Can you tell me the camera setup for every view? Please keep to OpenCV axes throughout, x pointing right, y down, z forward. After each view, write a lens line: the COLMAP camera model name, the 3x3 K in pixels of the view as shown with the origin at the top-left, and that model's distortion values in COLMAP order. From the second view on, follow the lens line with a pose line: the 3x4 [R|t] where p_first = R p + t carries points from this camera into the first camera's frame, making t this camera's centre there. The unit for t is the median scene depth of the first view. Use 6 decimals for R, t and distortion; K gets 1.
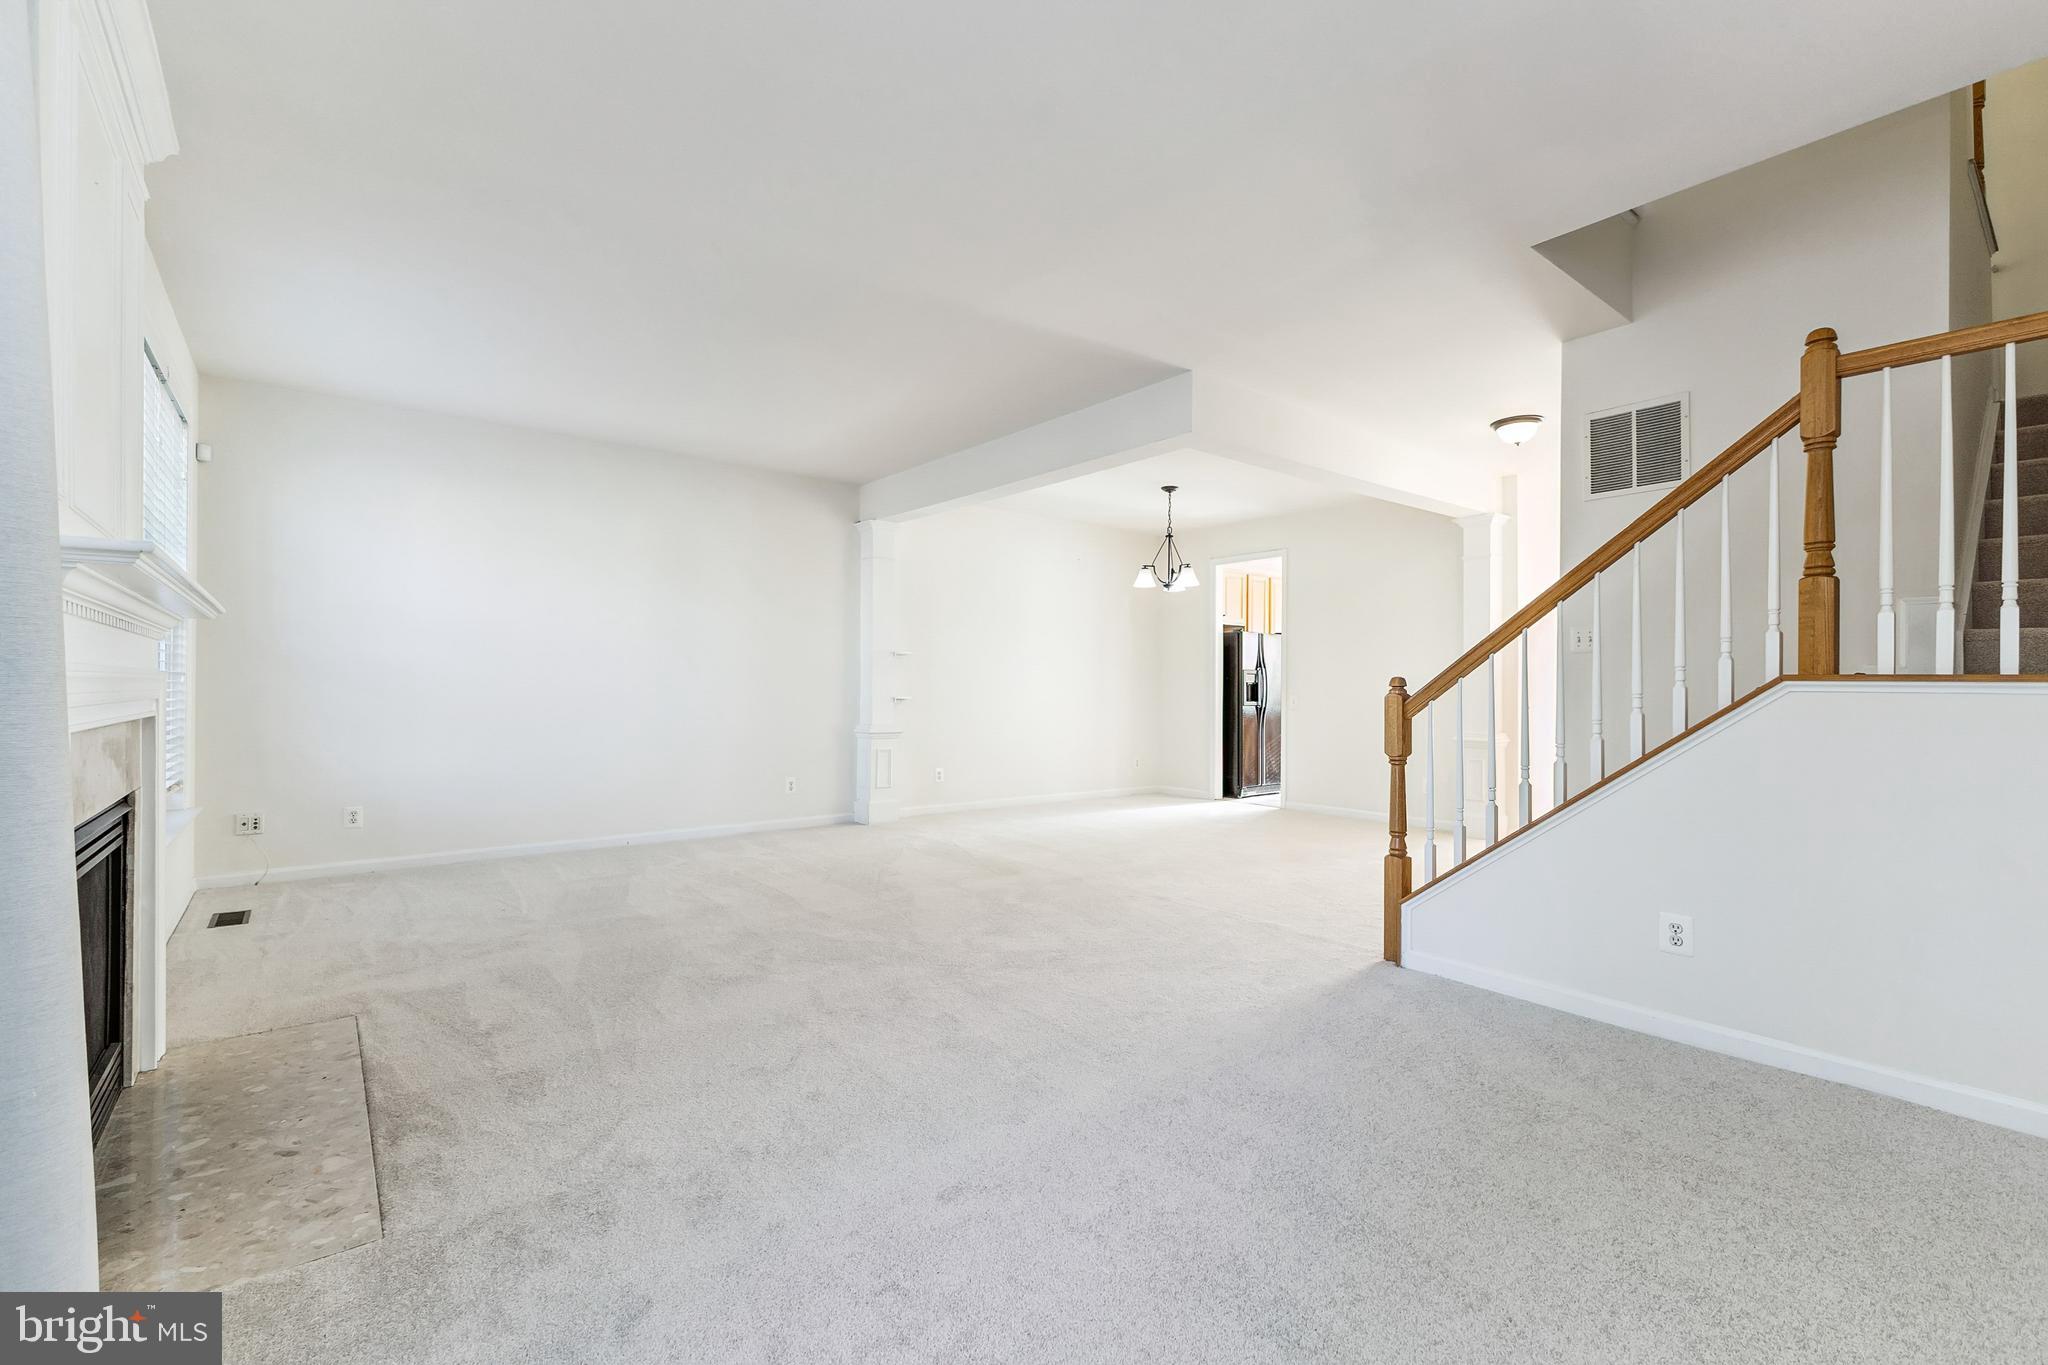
lens RADIAL K [[887.0, 0, 1022.6], [0, 887.0, 685.6], [0, 0, 1]] dist [-0.004919, -0.002989]
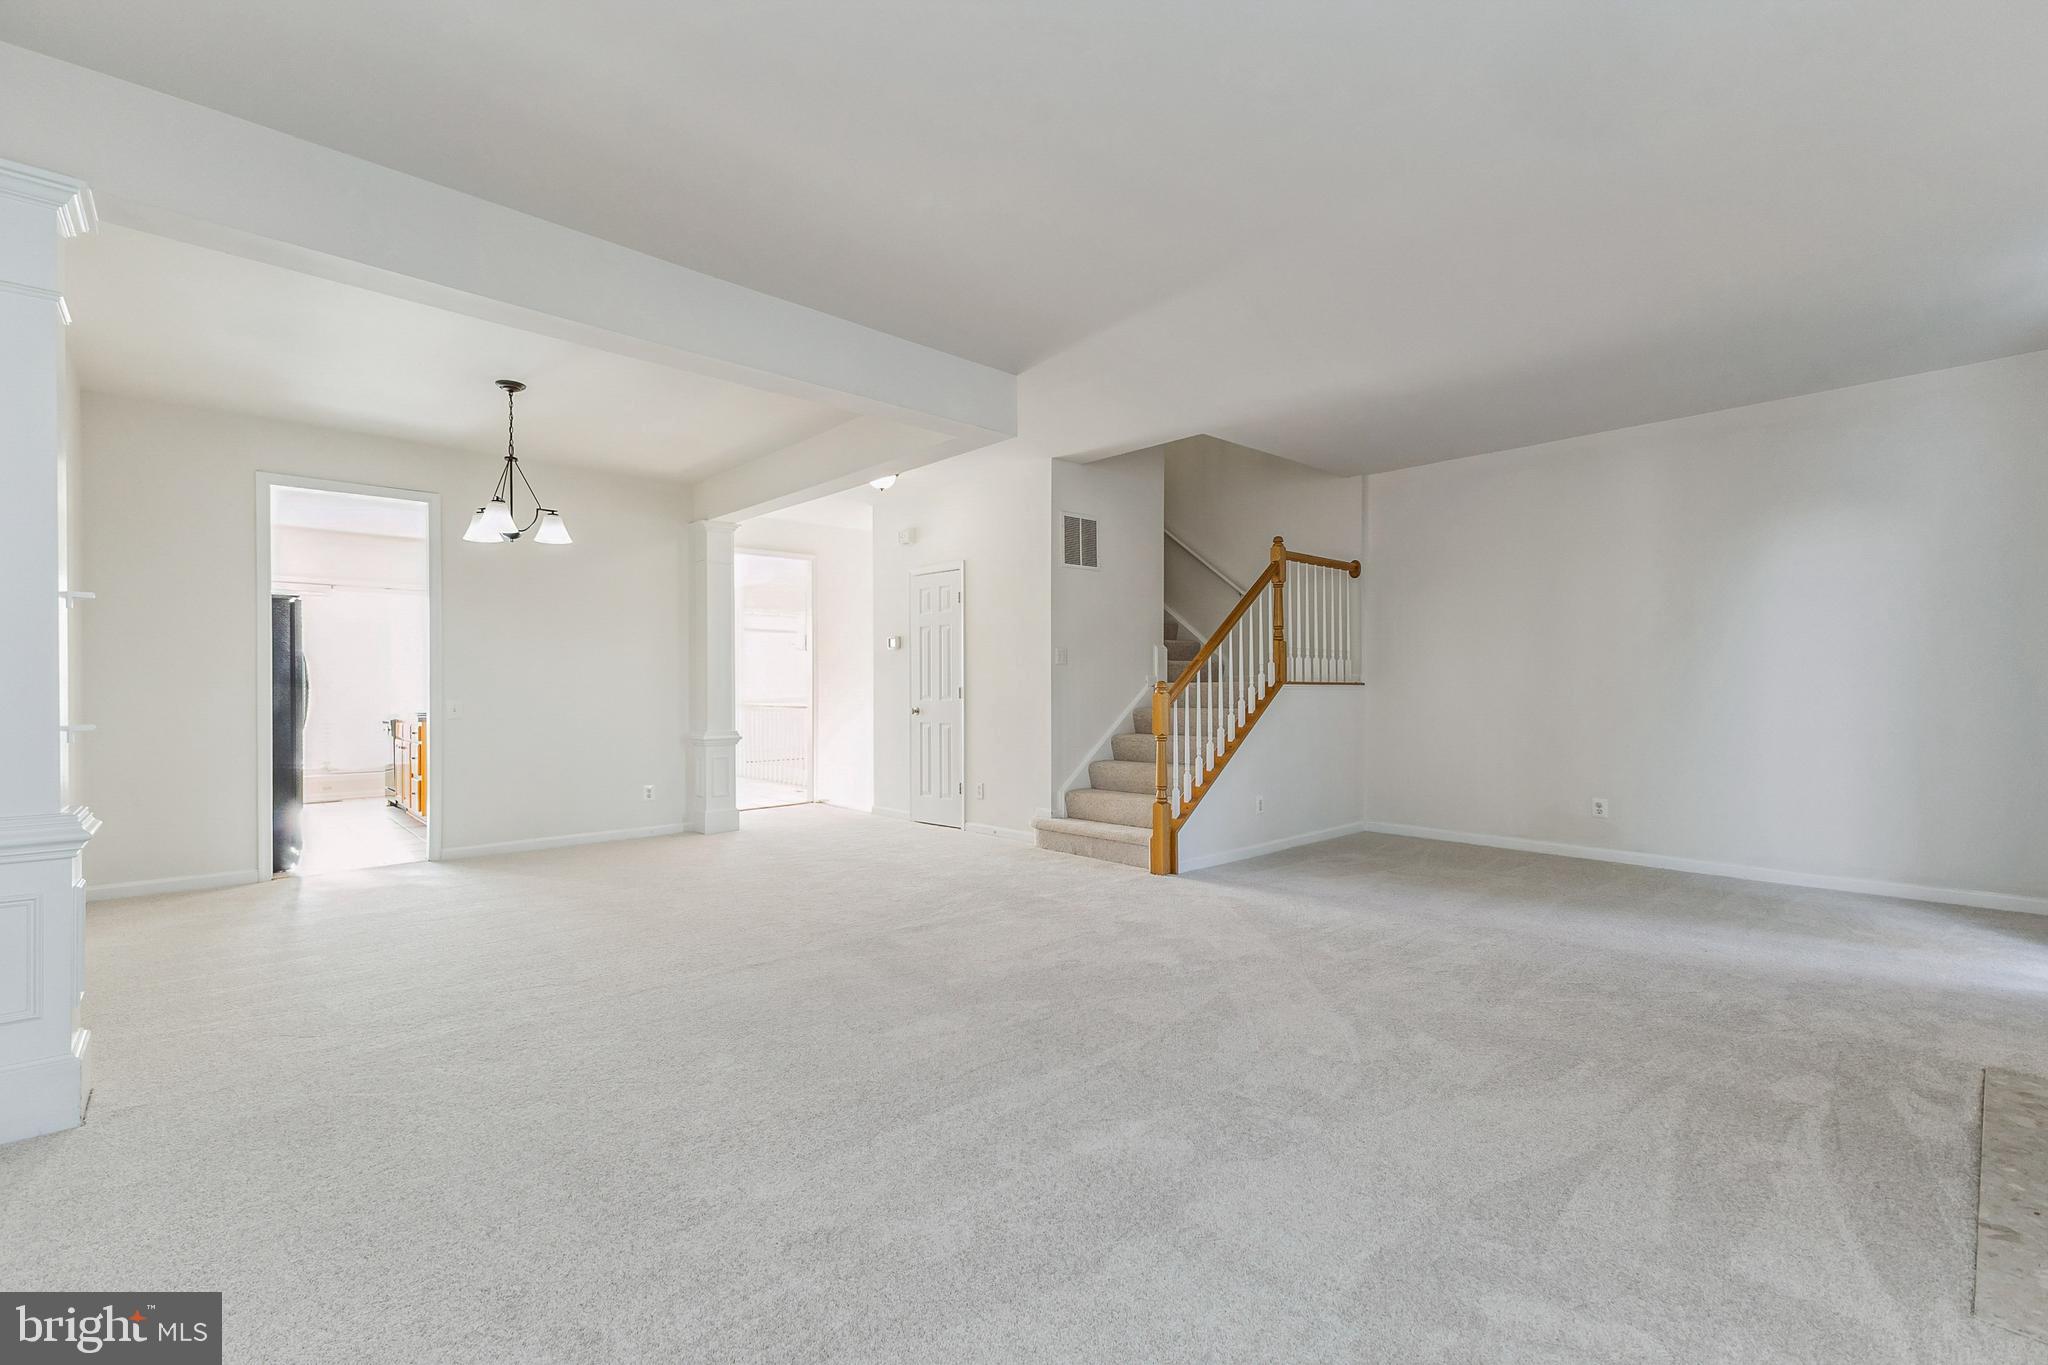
lens RADIAL K [[887.0, 0, 1021.1], [0, 887.0, 684.3], [0, 0, 1]] dist [-0.004919, -0.002989]
pose [[-0.059199, -0.002896, 0.998242, -1.413499], [-0.004769, 0.999985, 0.002618, -0.012454], [-0.998235, -0.004606, -0.059212, 1.823399]]
